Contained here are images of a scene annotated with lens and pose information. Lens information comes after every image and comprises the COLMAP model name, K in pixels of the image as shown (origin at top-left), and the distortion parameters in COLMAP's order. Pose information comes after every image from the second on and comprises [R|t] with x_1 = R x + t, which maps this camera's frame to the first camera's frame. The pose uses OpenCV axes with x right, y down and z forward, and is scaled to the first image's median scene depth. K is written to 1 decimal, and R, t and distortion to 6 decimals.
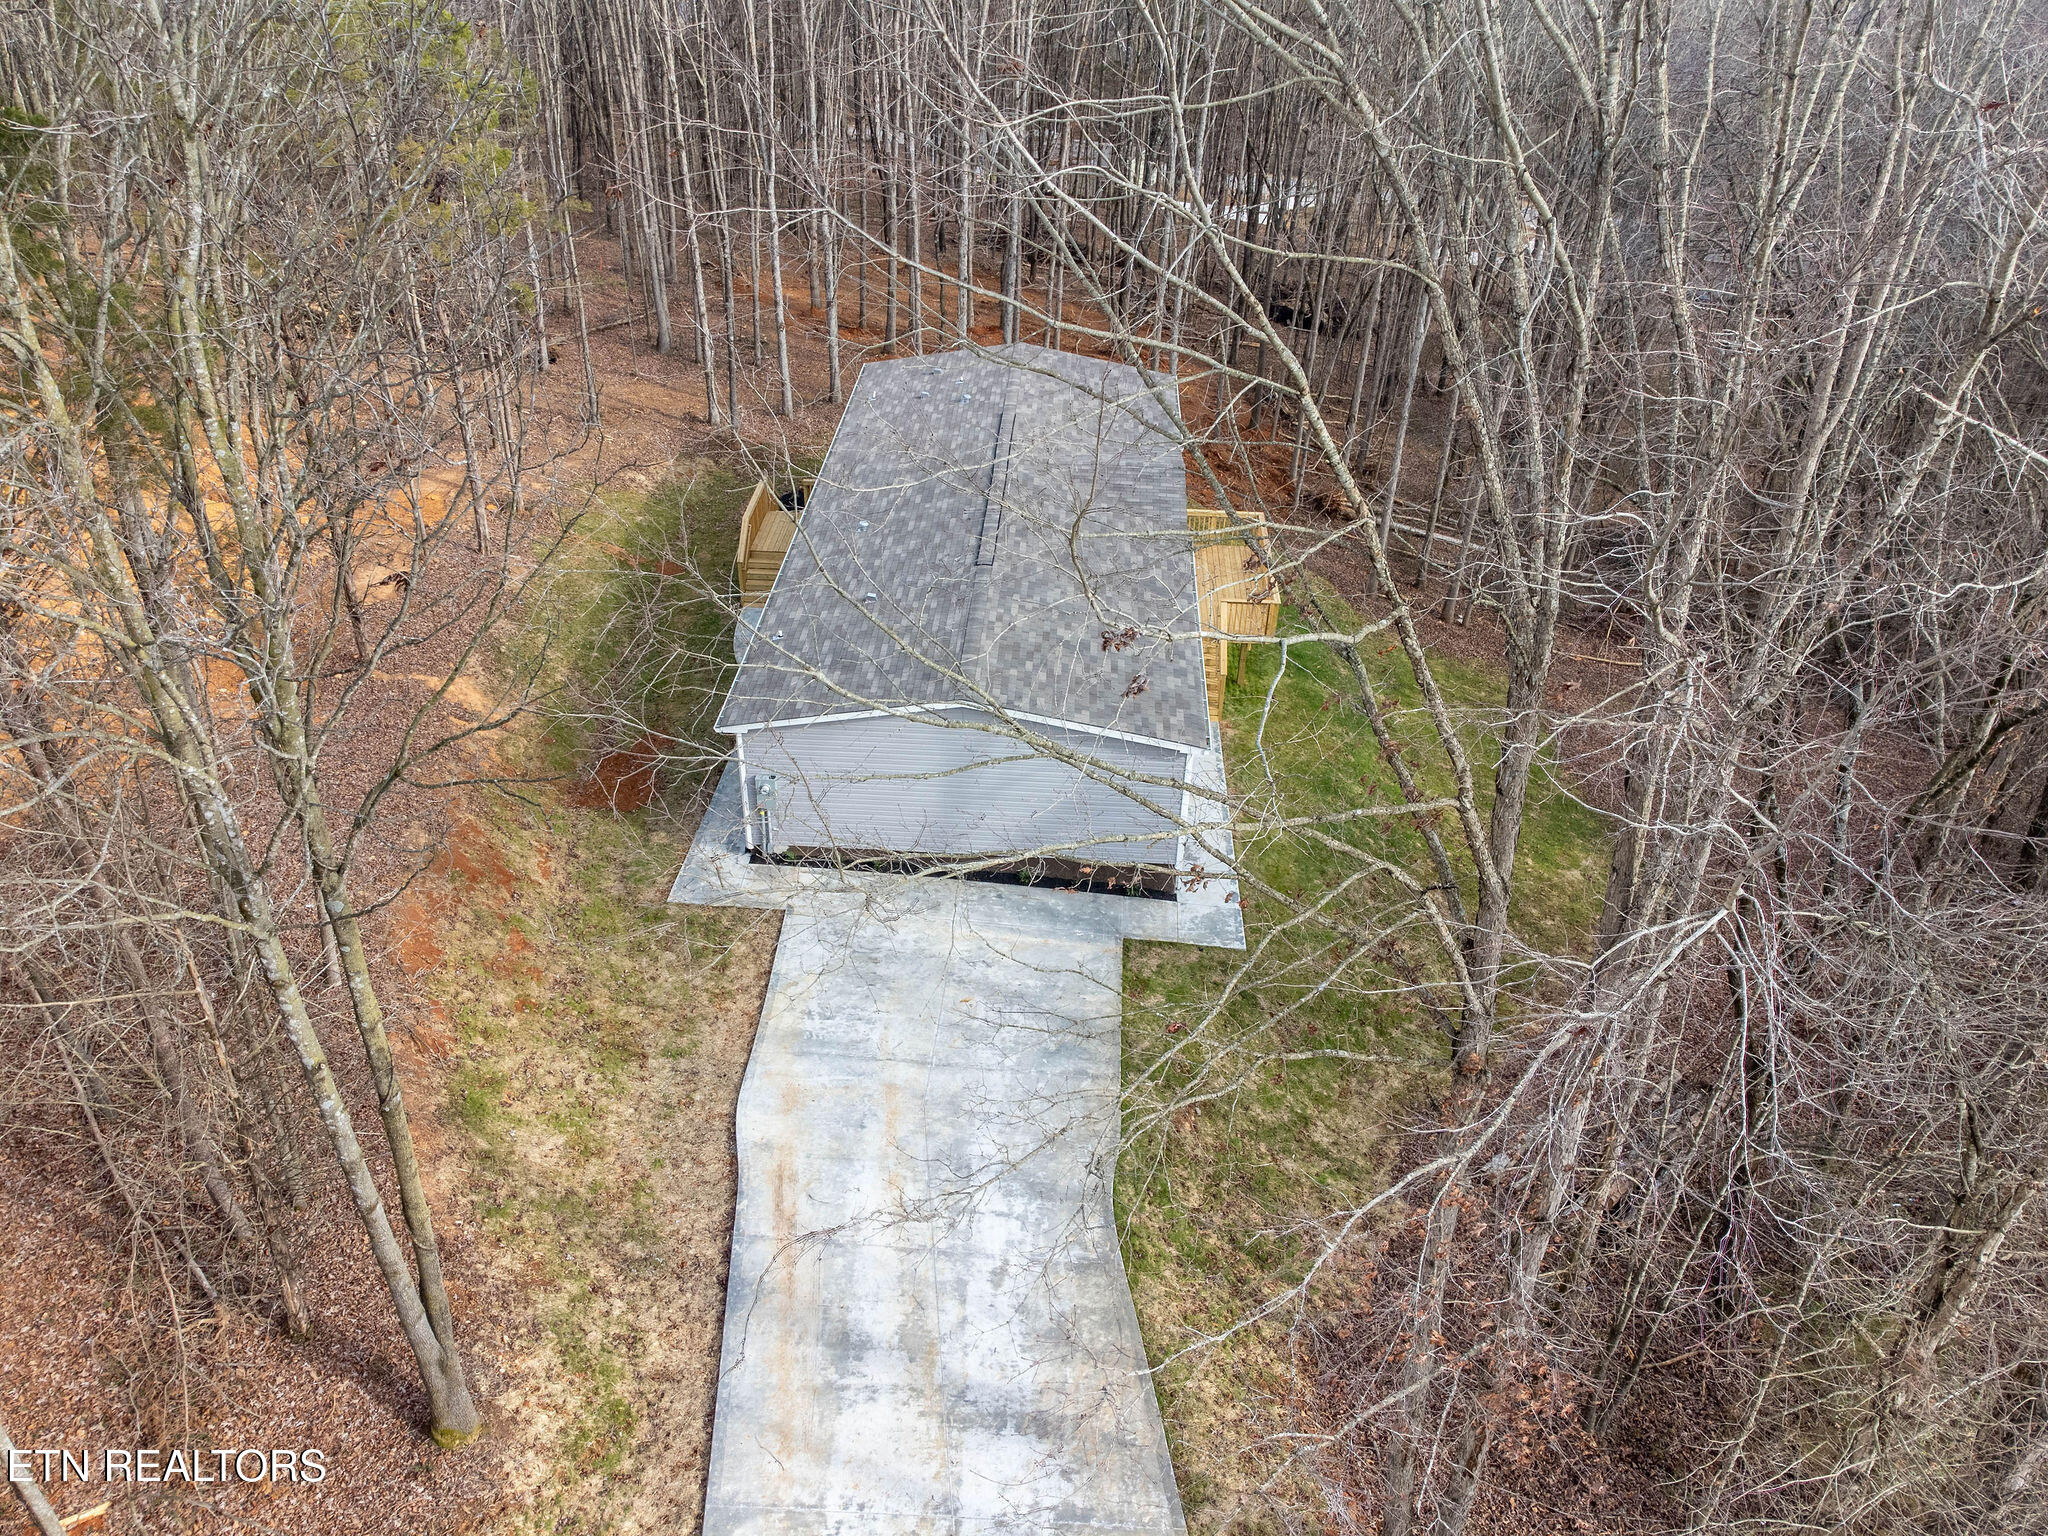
lens RADIAL K [[1531.8, 0, 1024.0], [0, 1531.8, 768.0], [0, 0, 1]] dist [0.017892, 0.003520]
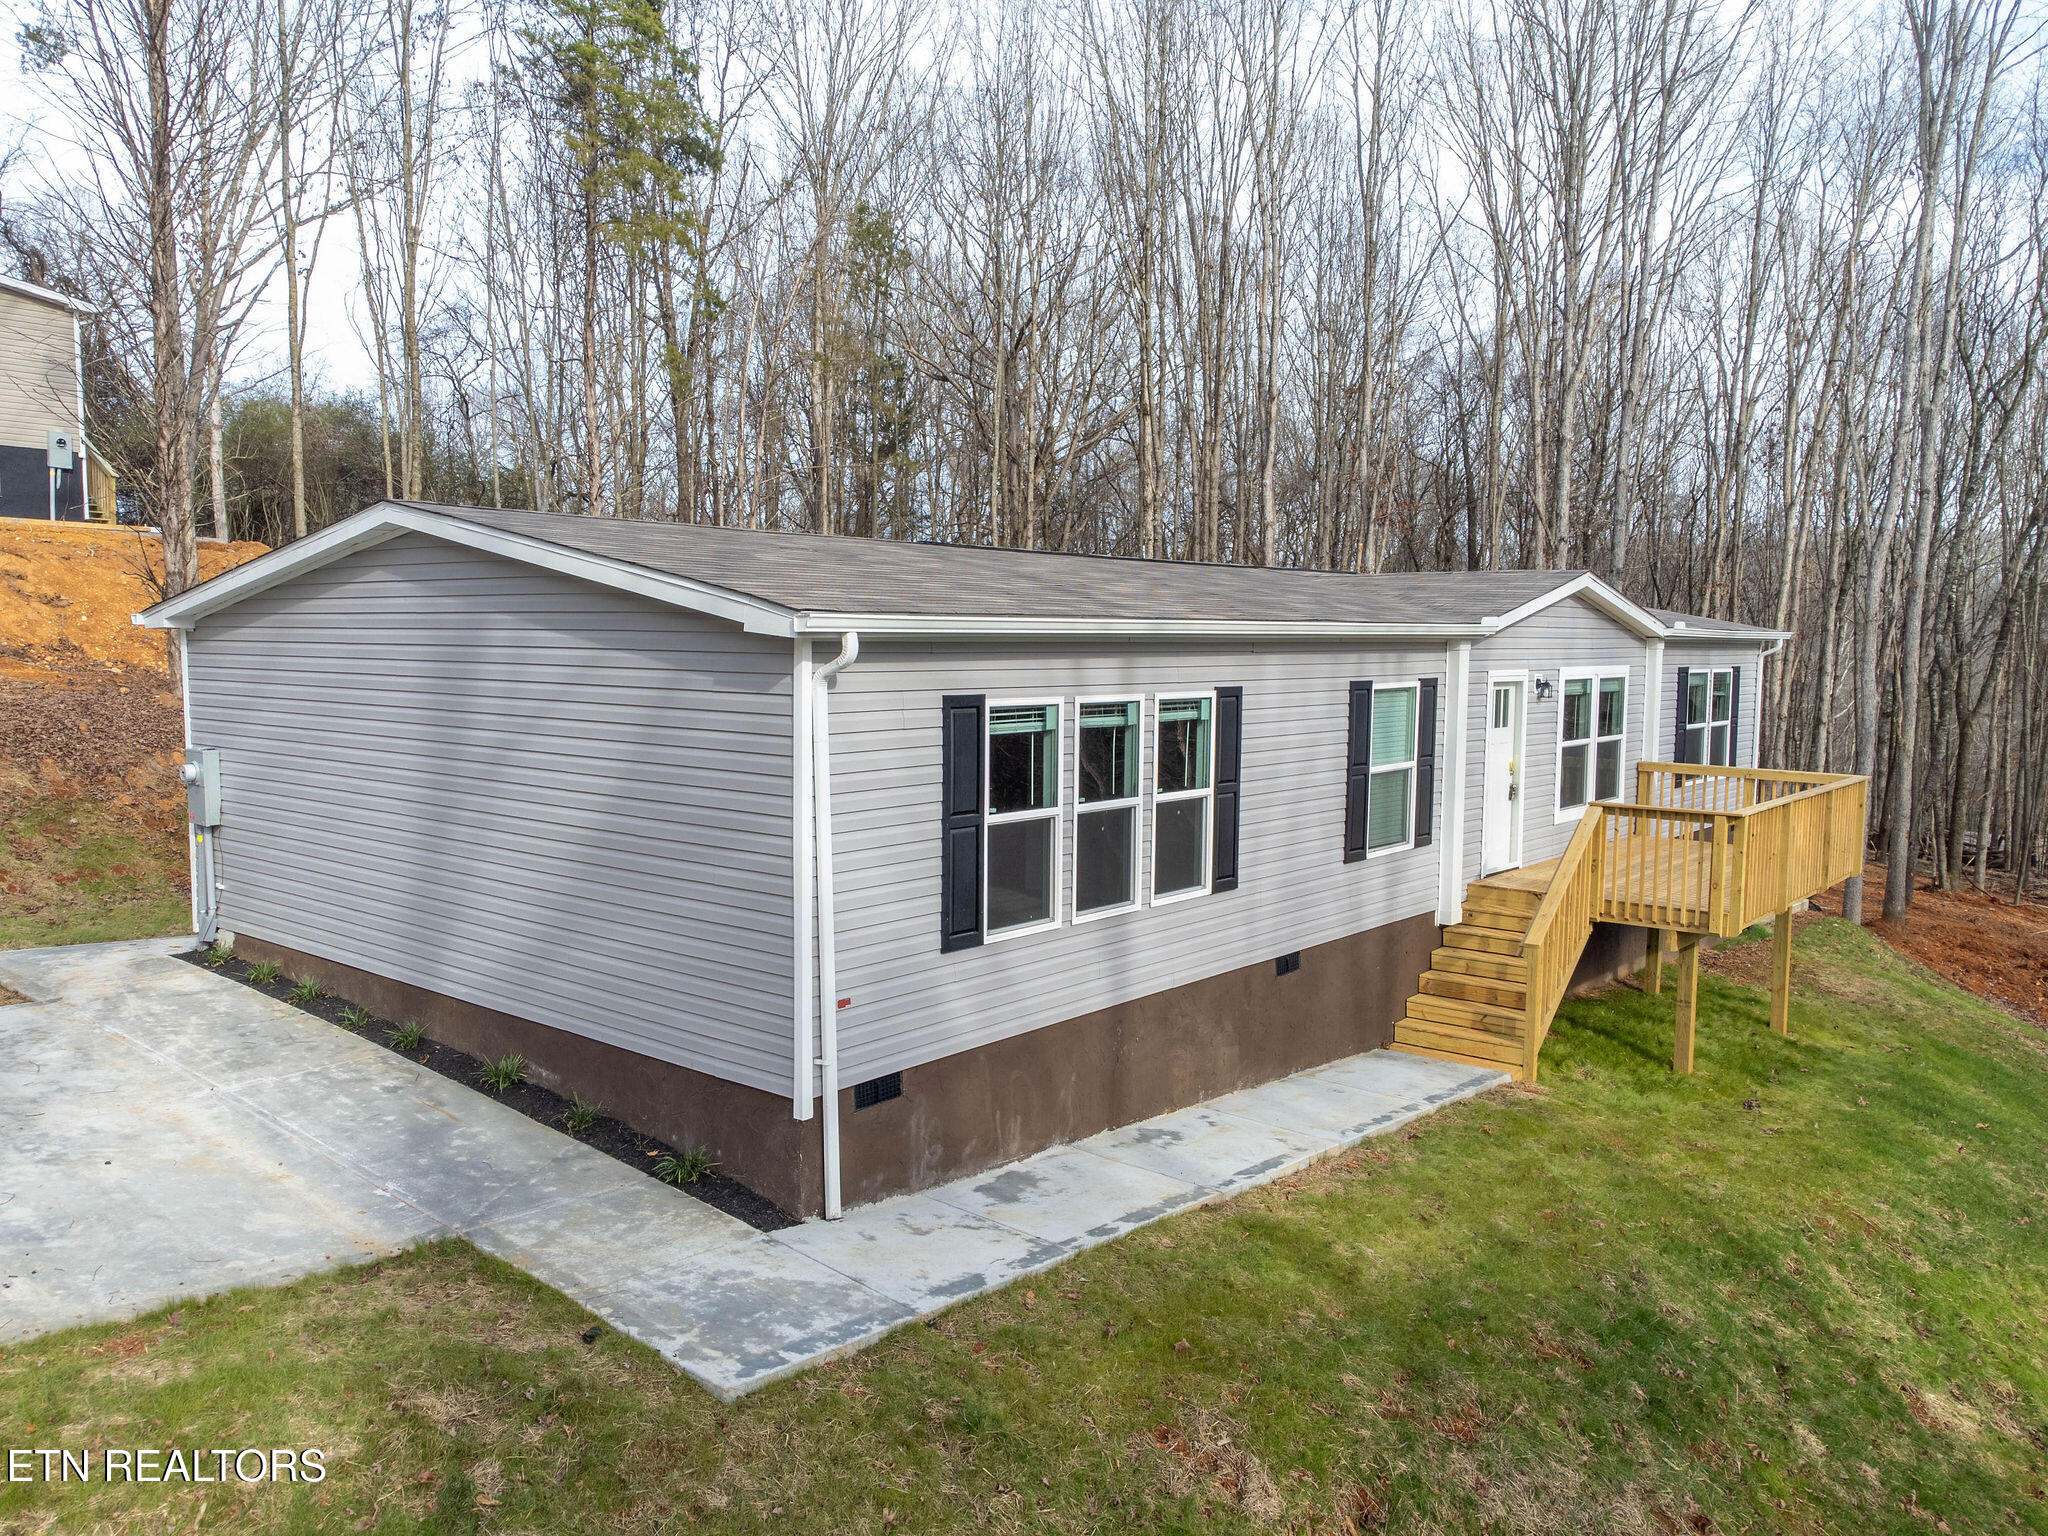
lens RADIAL K [[1531.8, 0, 1024.0], [0, 1531.8, 768.0], [0, 0, 1]] dist [0.017892, 0.003520]
pose [[0.797989, 0.045172, -0.600976, 0.330214], [-0.330204, 0.866962, -0.373286, 0.108741], [0.504161, 0.496323, 0.706742, 0.808868]]
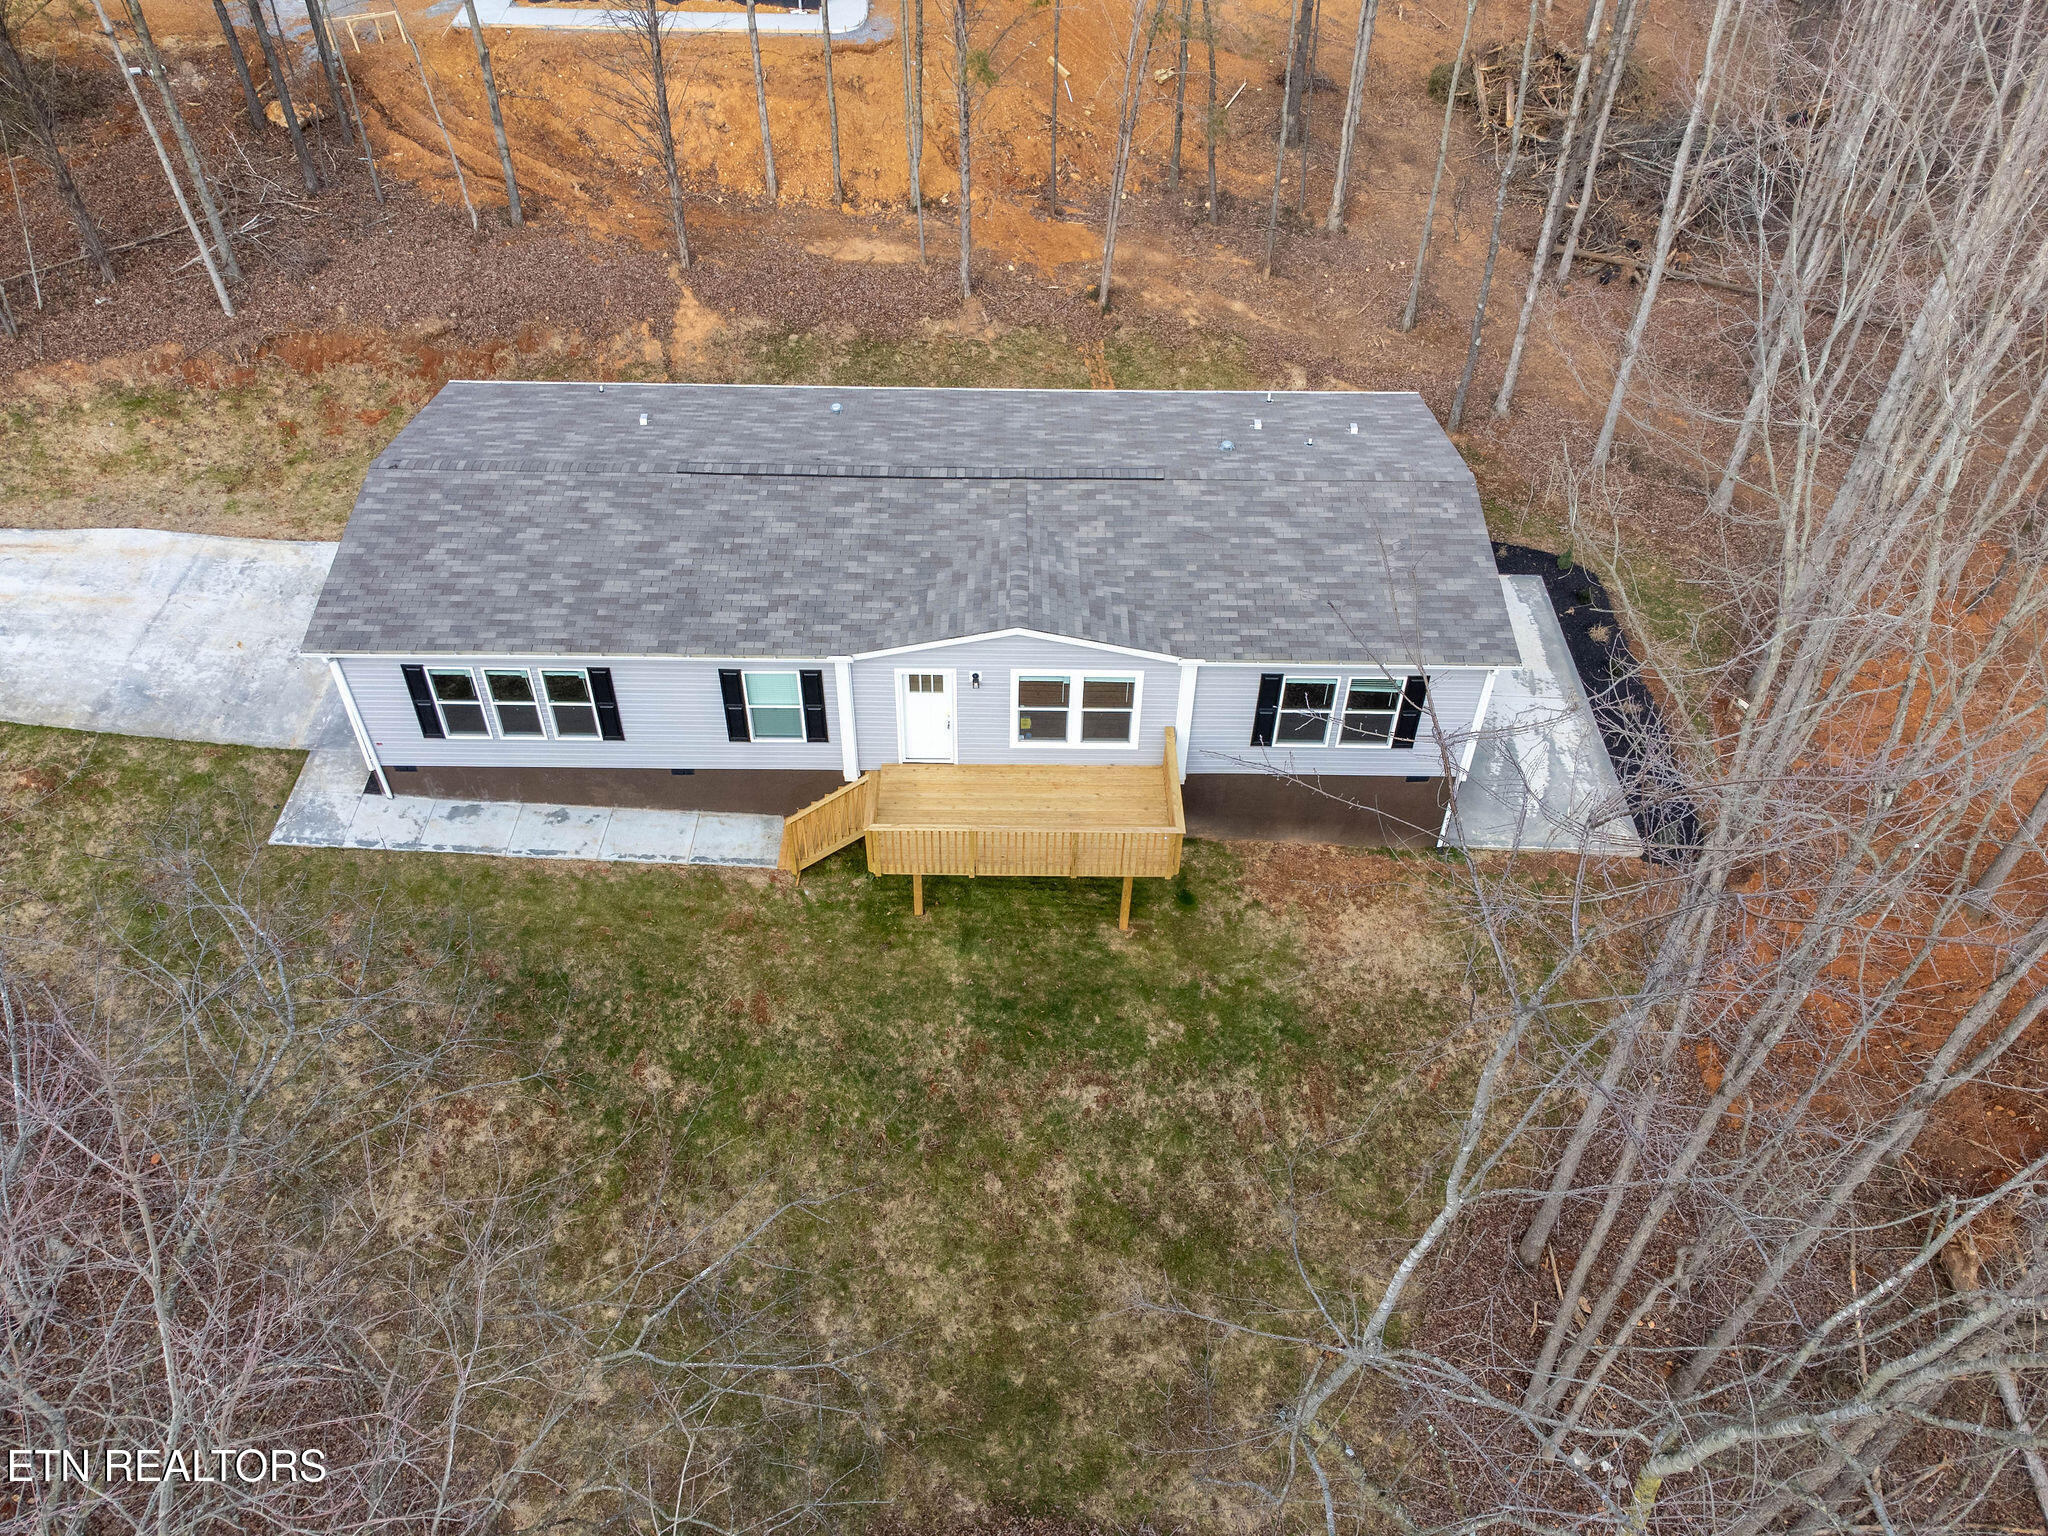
lens RADIAL K [[1531.8, 0, 1024.0], [0, 1531.8, 768.0], [0, 0, 1]] dist [0.017892, 0.003520]
pose [[0.051125, 0.663023, -0.746851, 0.855594], [-0.562878, 0.636865, 0.526850, -0.679709], [0.824957, 0.393451, 0.405761, 0.991582]]
